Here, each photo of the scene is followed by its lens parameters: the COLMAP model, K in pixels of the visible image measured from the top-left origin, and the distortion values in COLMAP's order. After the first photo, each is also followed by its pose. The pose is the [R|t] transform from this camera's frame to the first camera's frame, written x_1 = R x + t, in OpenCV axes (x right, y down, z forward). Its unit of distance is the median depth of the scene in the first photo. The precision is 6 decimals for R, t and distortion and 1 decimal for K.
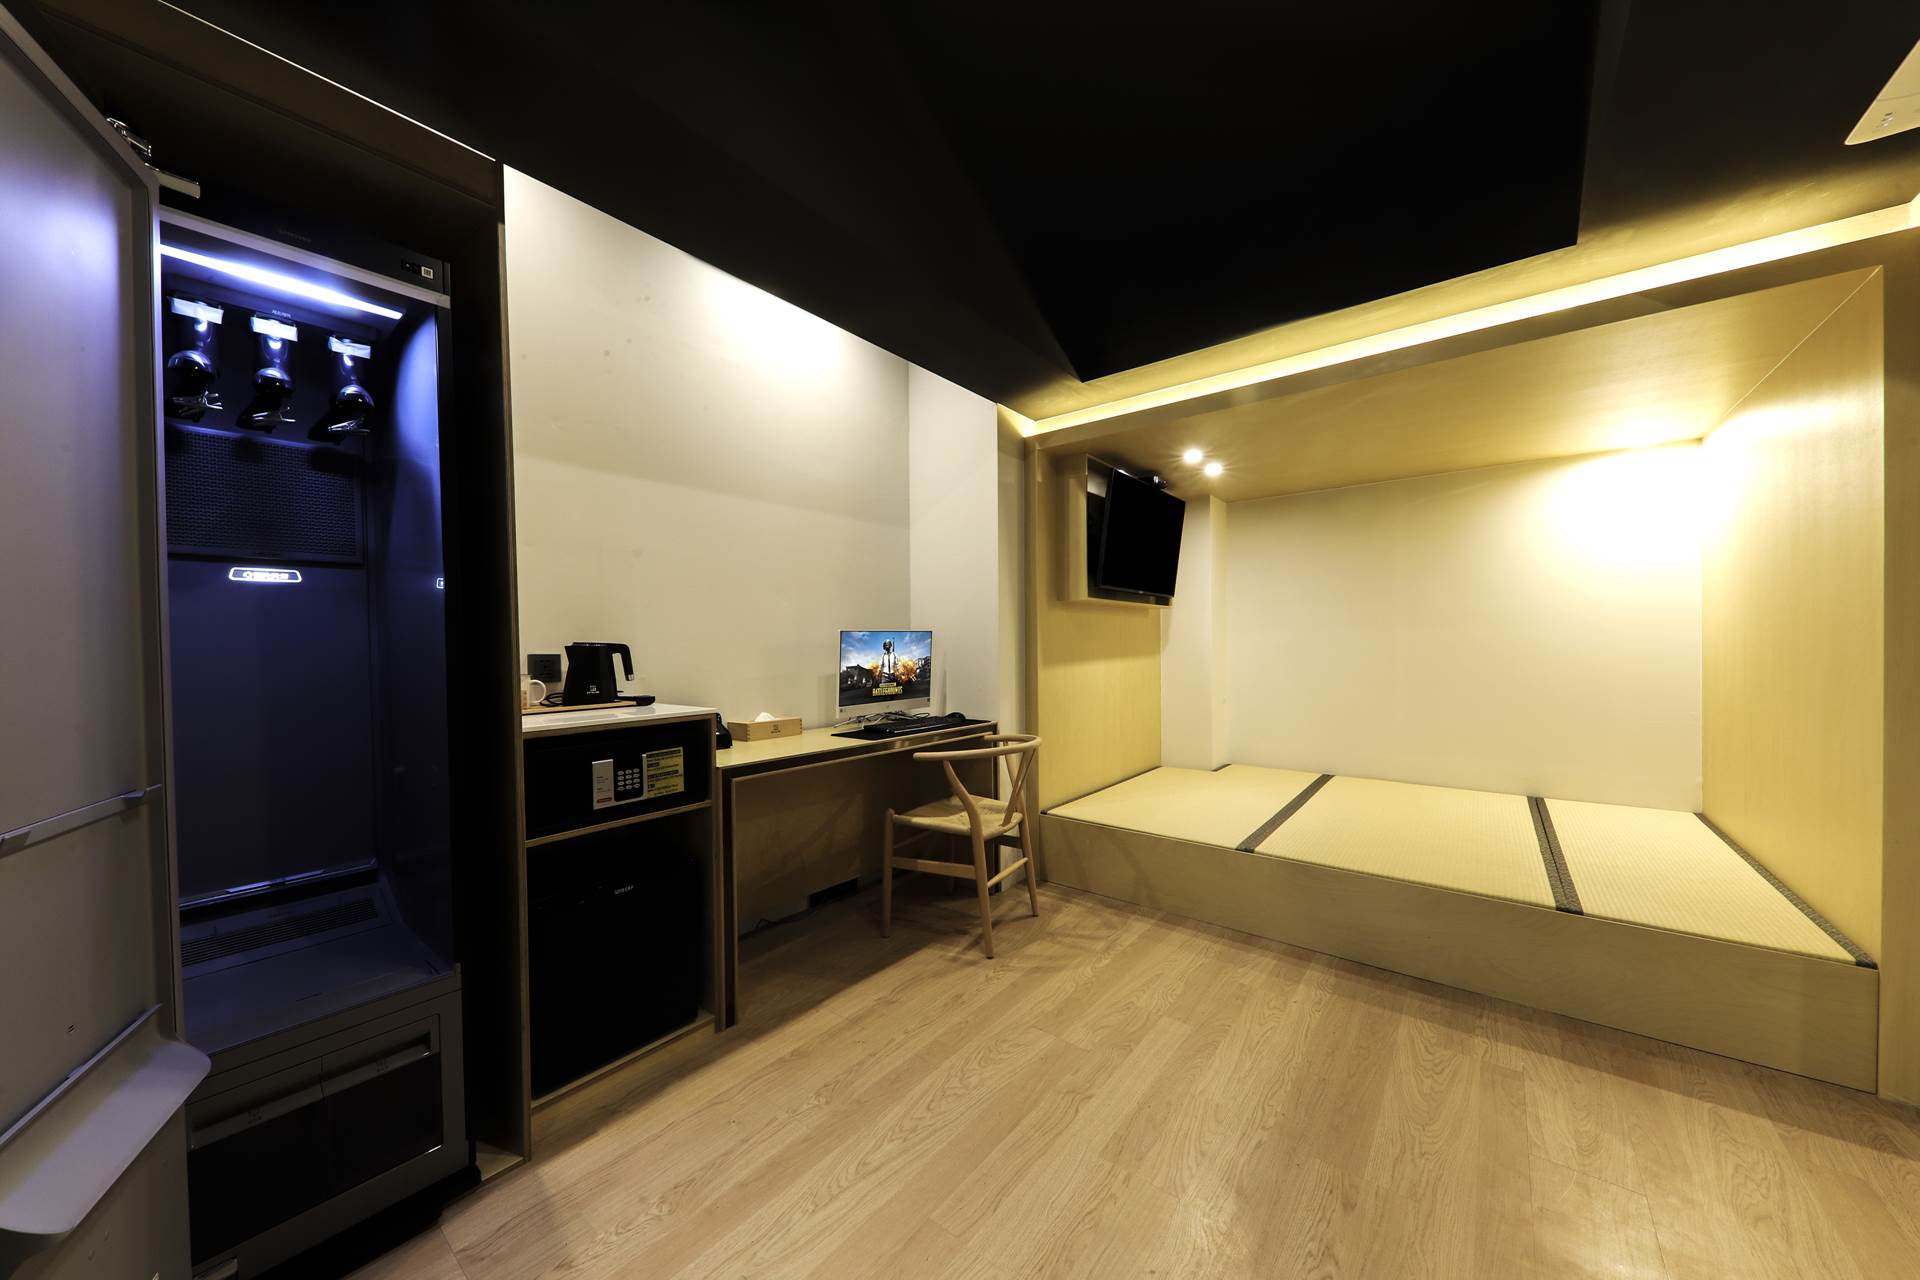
lens RADIAL K [[653.7, 0, 972.7], [0, 653.7, 645.9], [0, 0, 1]] dist [-0.000236, -0.000064]
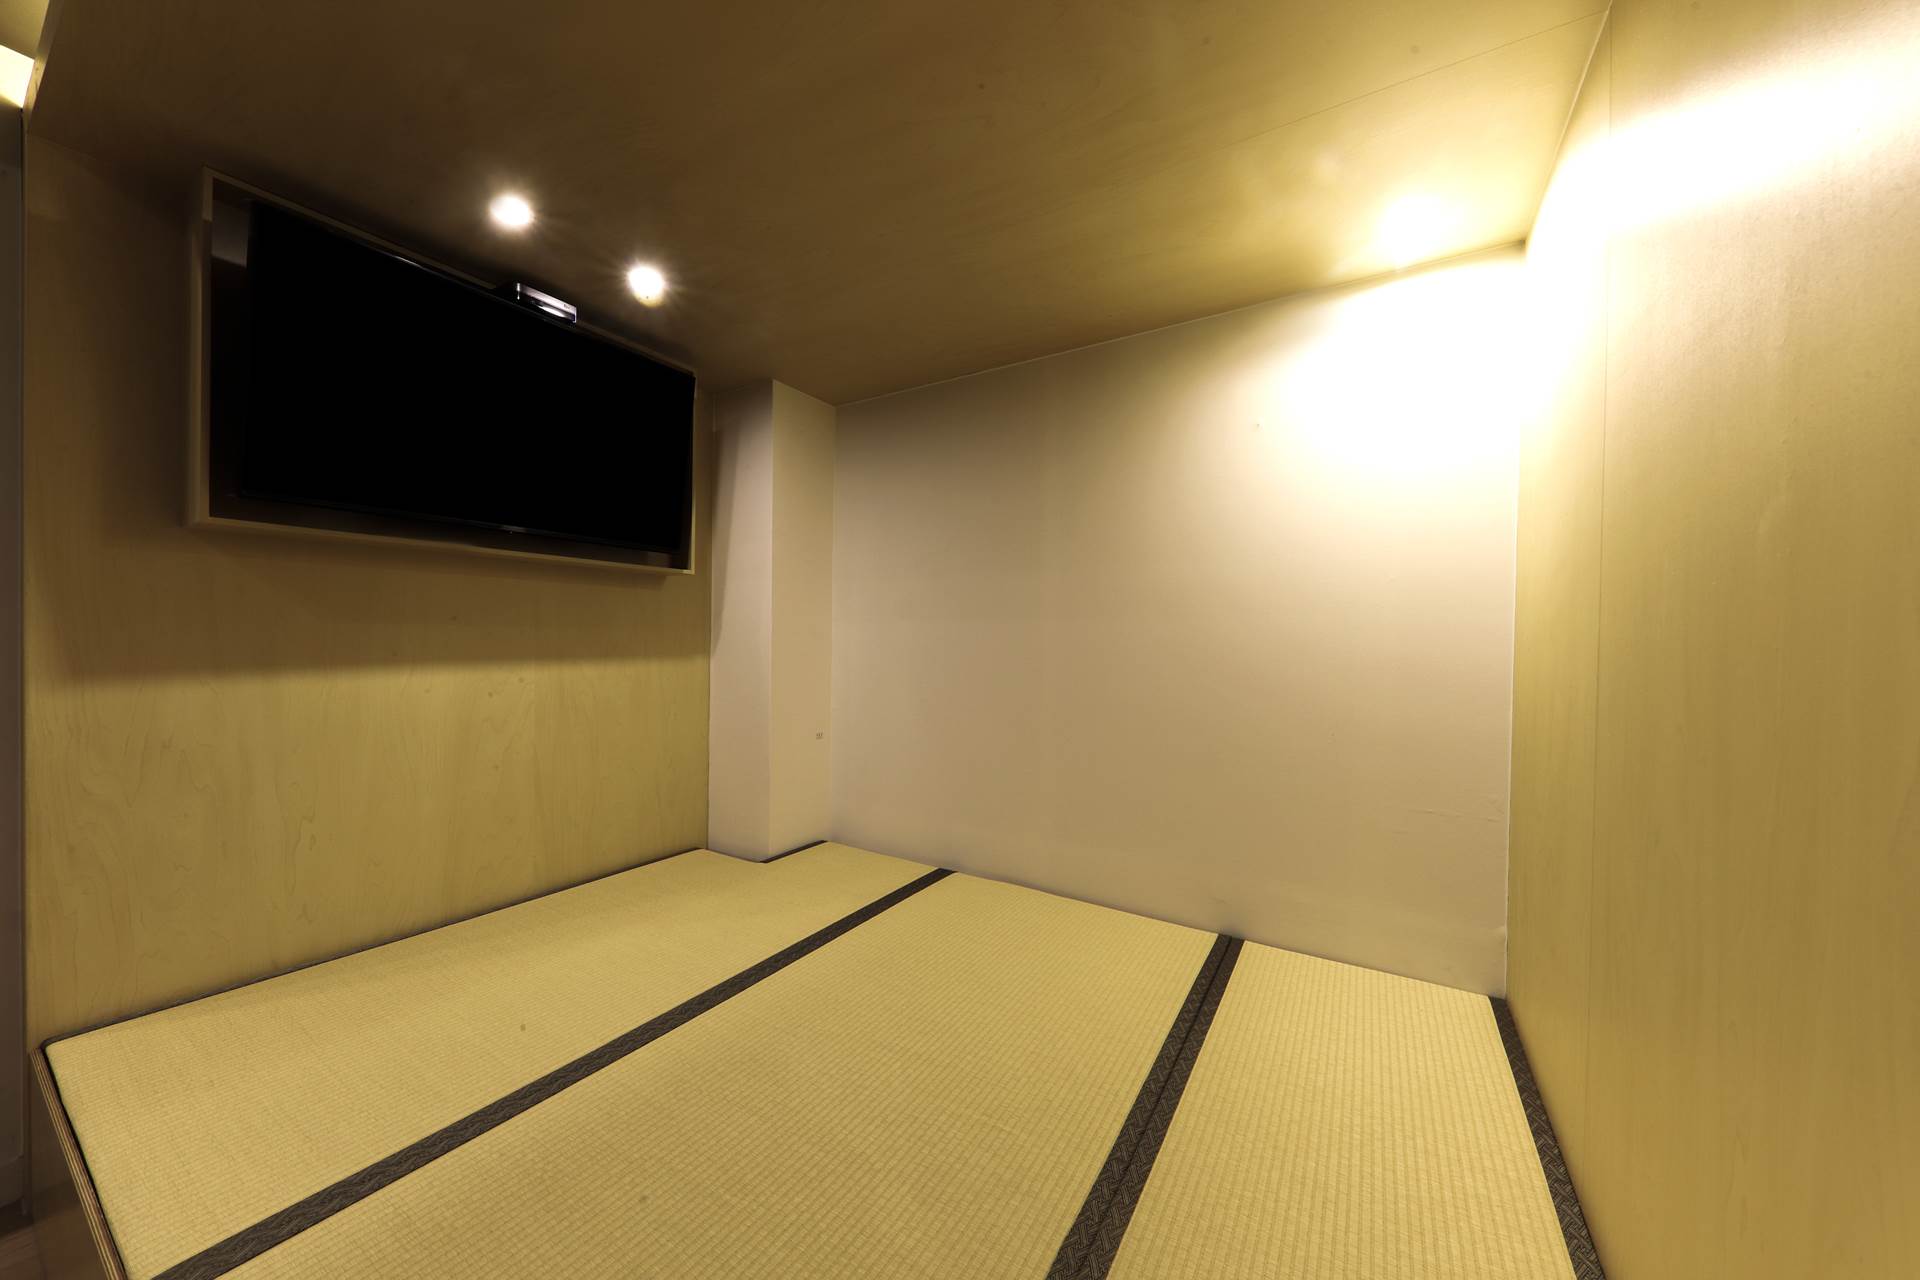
lens RADIAL K [[648.1, 0, 969.2], [0, 648.1, 644.6], [0, 0, 1]] dist [0.000390, -0.000058]
pose [[0.991069, 0.018309, 0.132087, 0.586412], [-0.018963, 0.999813, 0.003698, -0.004194], [-0.131994, -0.006170, 0.991231, 0.518339]]
